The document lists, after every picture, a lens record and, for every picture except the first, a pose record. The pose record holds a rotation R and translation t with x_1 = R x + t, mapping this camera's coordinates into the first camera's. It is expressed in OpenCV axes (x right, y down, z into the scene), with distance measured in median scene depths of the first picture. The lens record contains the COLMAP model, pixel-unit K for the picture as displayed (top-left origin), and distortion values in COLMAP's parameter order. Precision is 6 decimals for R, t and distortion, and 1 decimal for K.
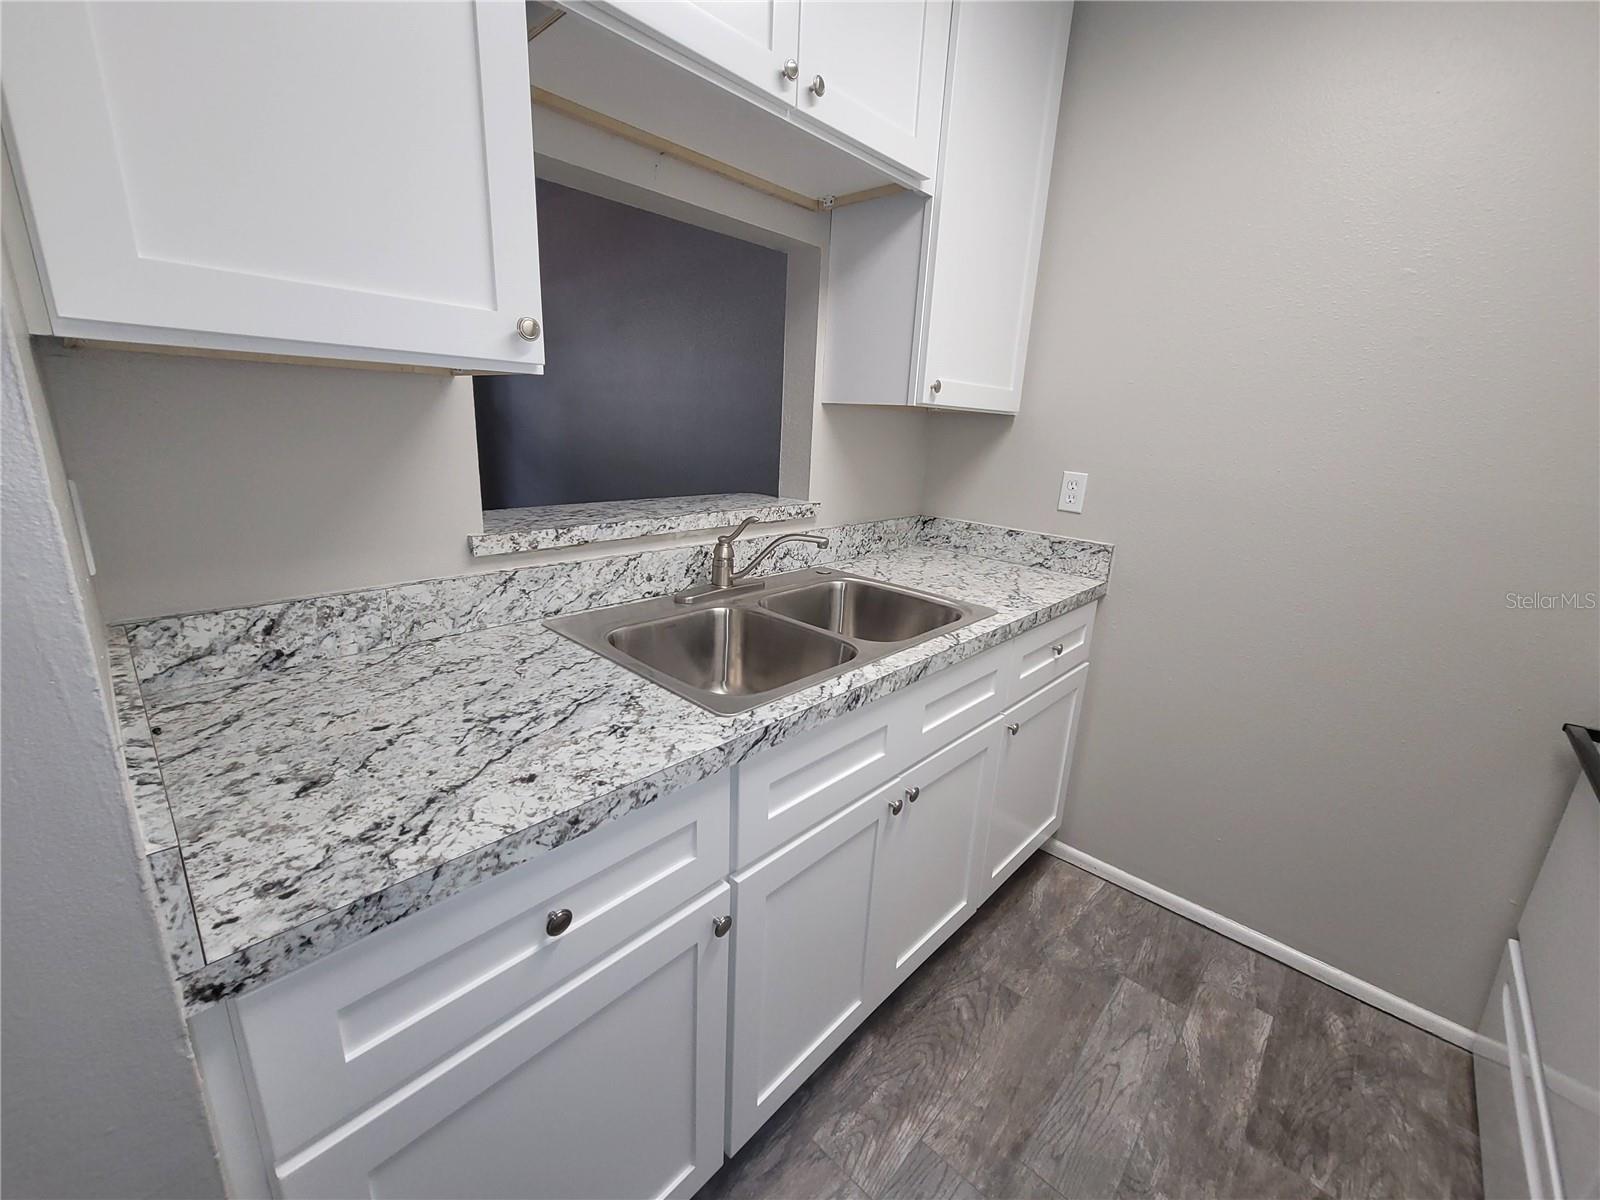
lens RADIAL K [[654.3, 0, 805.3], [0, 654.3, 595.0], [0, 0, 1]] dist [0.000792, -0.000567]
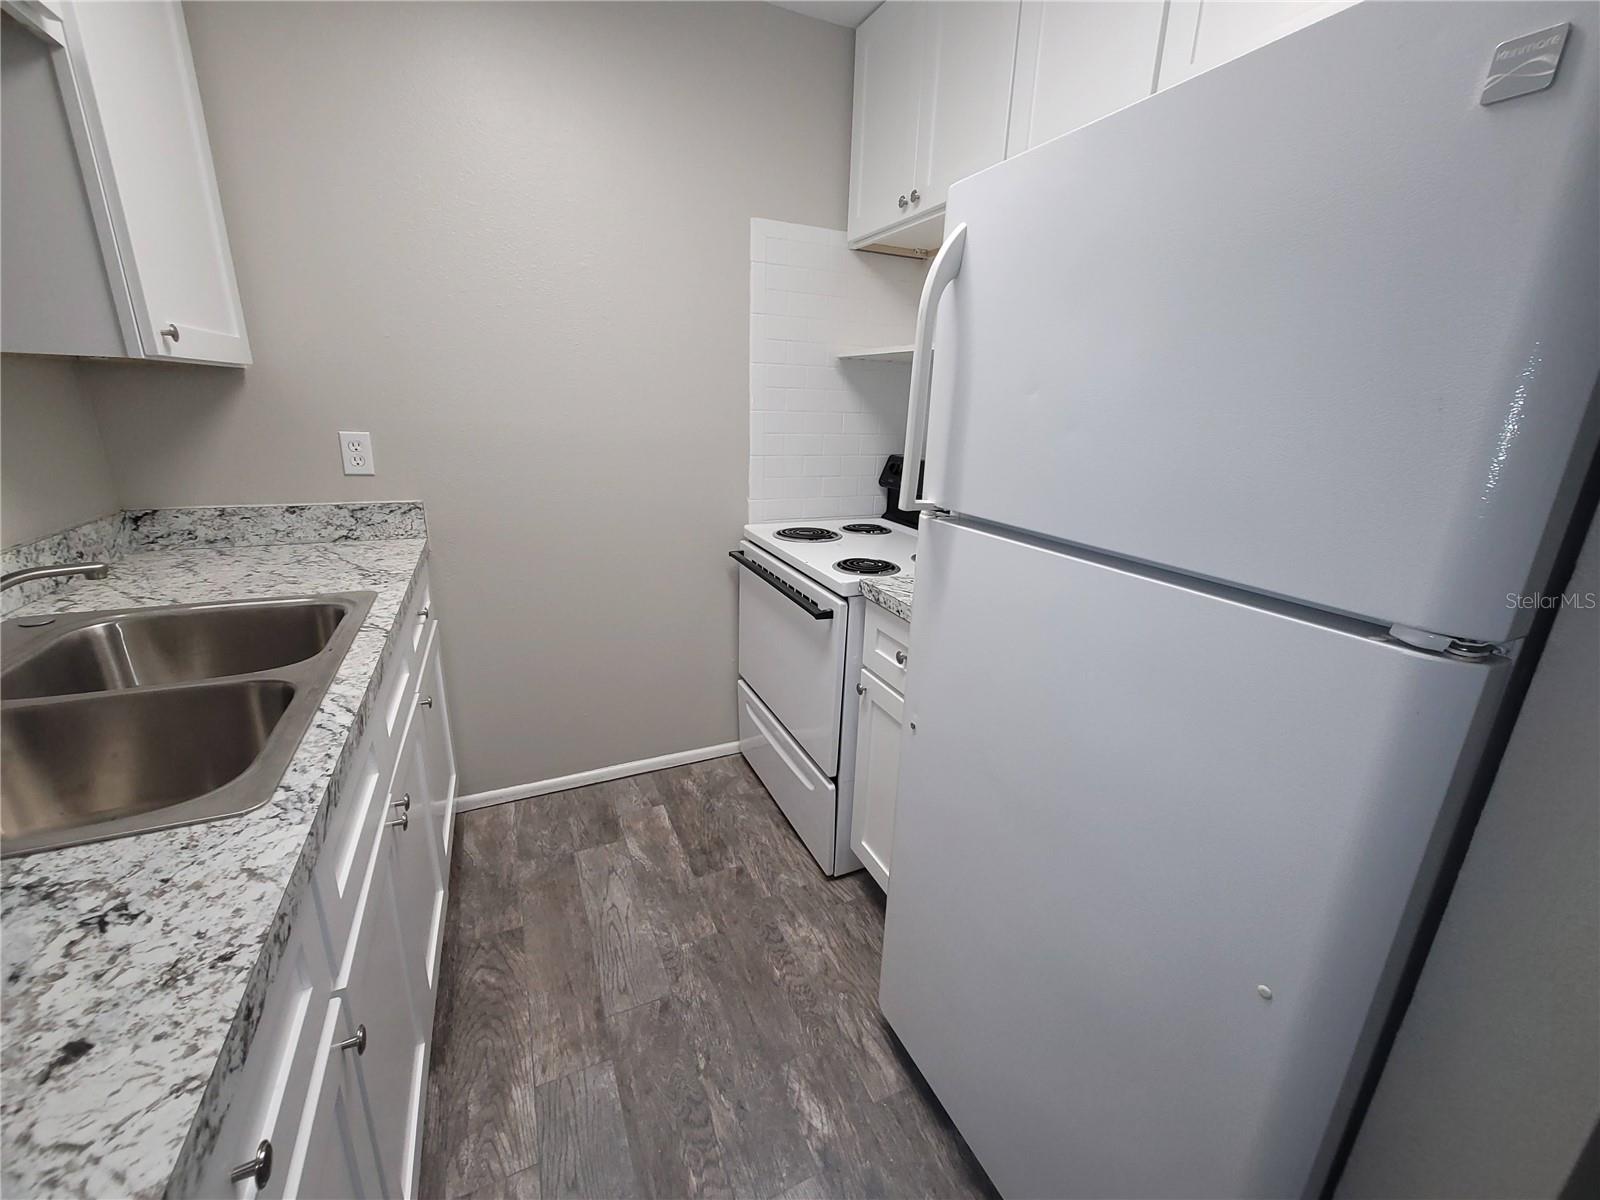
lens RADIAL K [[654.3, 0, 805.3], [0, 654.3, 595.0], [0, 0, 1]] dist [0.000792, -0.000567]
pose [[0.376745, -0.302304, 0.875600, -0.294816], [0.228611, 0.946354, 0.228367, -0.043562], [-0.897664, 0.114135, 0.425644, 0.069909]]
